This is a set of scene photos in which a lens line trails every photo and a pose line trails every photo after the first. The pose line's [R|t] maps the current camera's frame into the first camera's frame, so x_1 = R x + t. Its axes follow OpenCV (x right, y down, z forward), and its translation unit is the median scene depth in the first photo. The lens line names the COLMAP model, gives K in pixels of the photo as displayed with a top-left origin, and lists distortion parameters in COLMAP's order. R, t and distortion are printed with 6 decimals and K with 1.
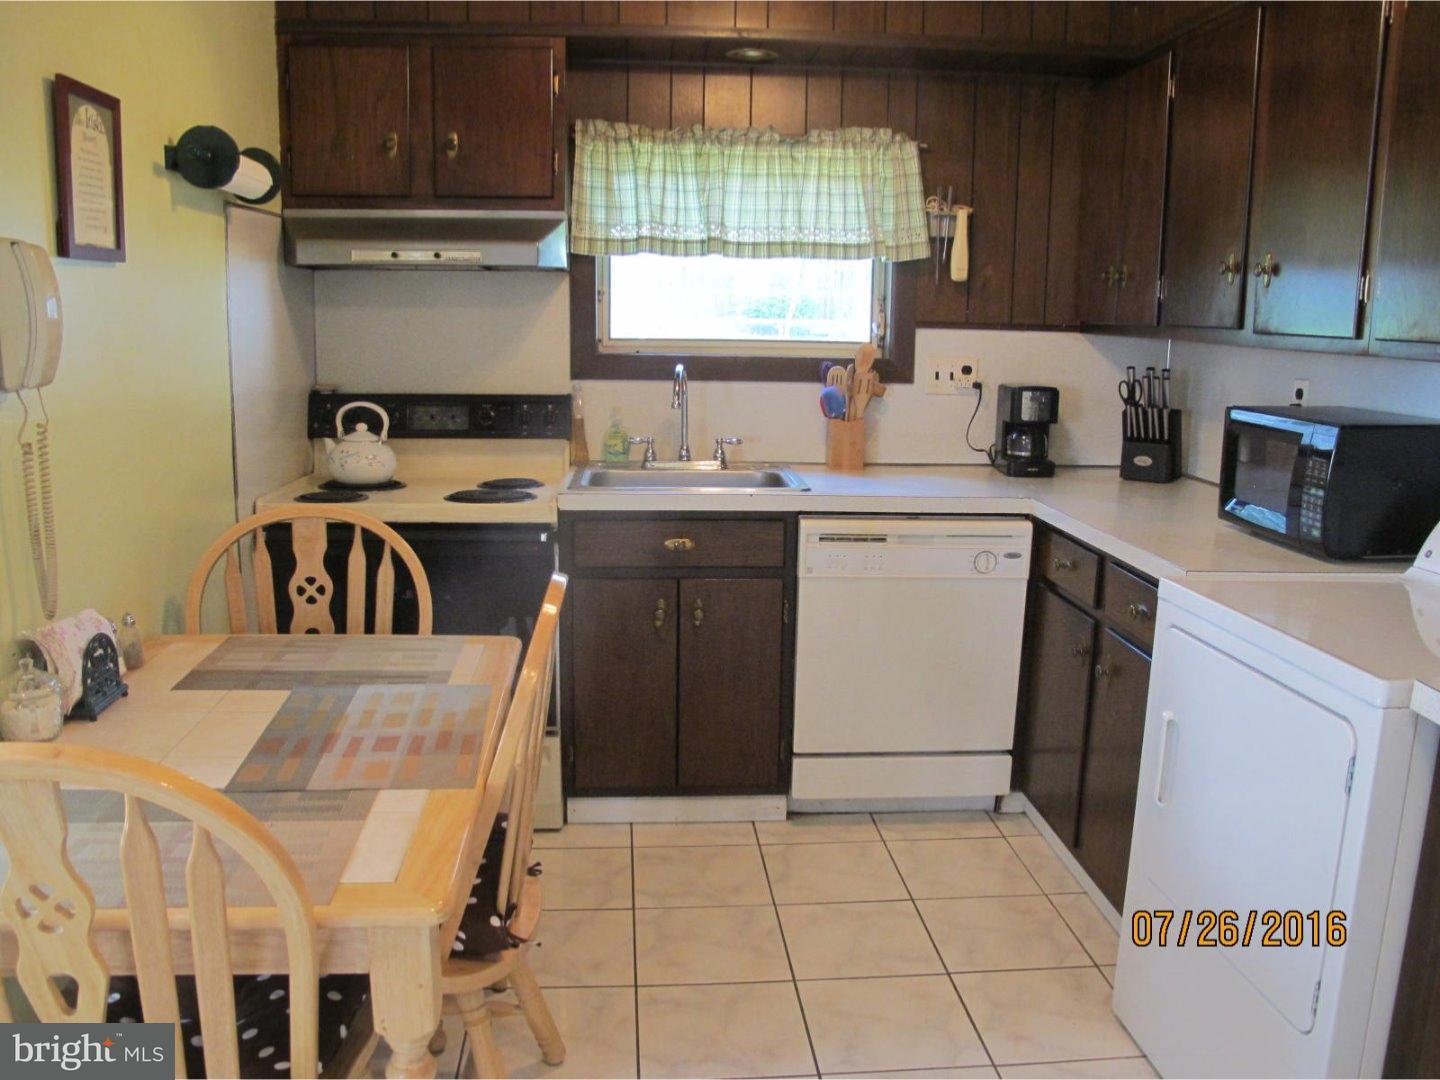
lens RADIAL K [[1214.4, 0, 720.0], [0, 1214.4, 540.0], [0, 0, 1]] dist [-0.143606, 0.109065]
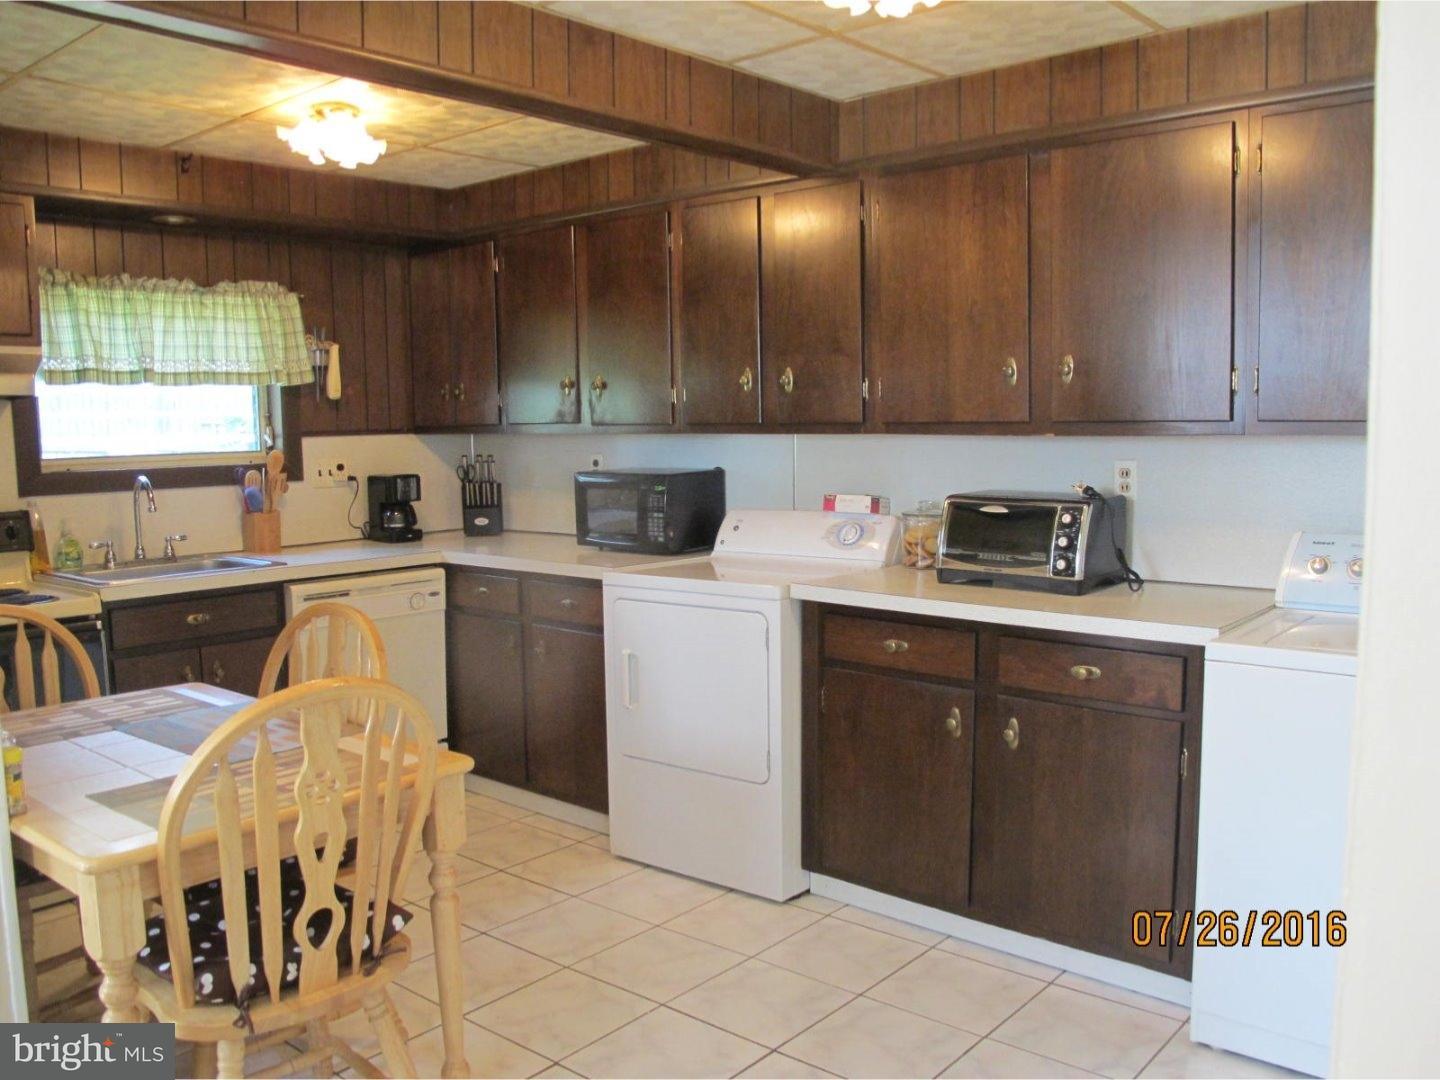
lens RADIAL K [[1214.4, 0, 720.0], [0, 1214.4, 540.0], [0, 0, 1]] dist [-0.143606, 0.109065]
pose [[0.708915, -0.097025, 0.698589, -0.431766], [0.159979, 0.986796, -0.025290, 0.035082], [-0.686911, 0.129688, 0.715076, -0.197341]]
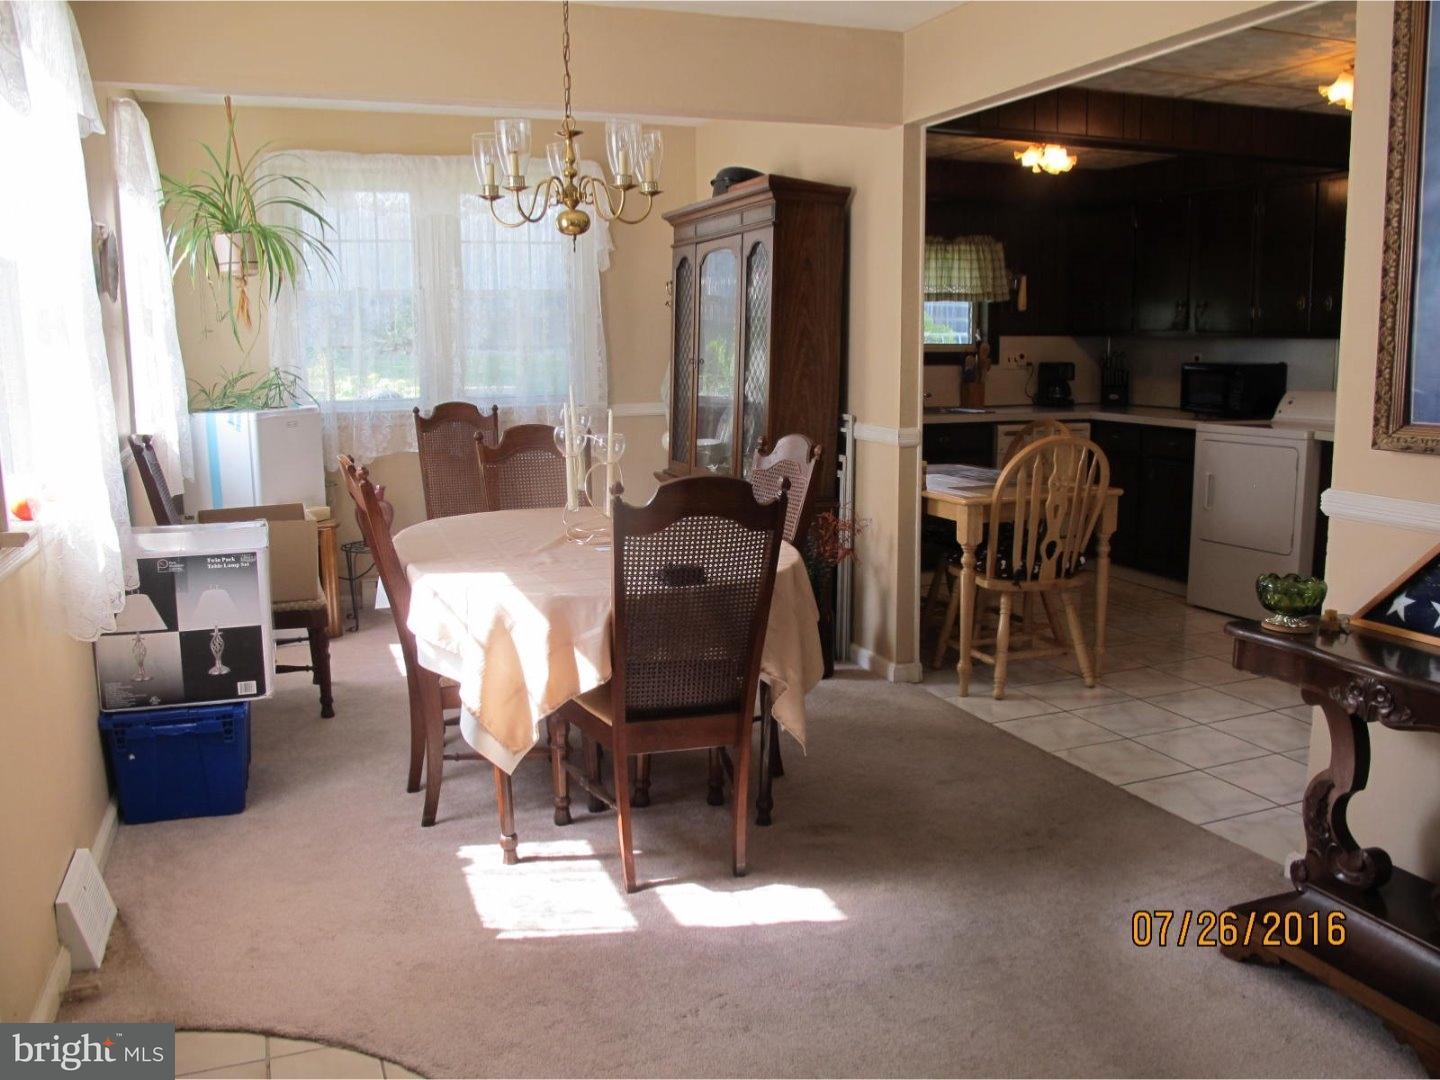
lens RADIAL K [[1214.4, 0, 720.0], [0, 1214.4, 540.0], [0, 0, 1]] dist [-0.143606, 0.109065]
pose [[0.954976, -0.072301, 0.287740, -0.894226], [0.079322, 0.996767, -0.012799, 0.150810], [-0.285884, 0.035047, 0.957623, -0.762058]]
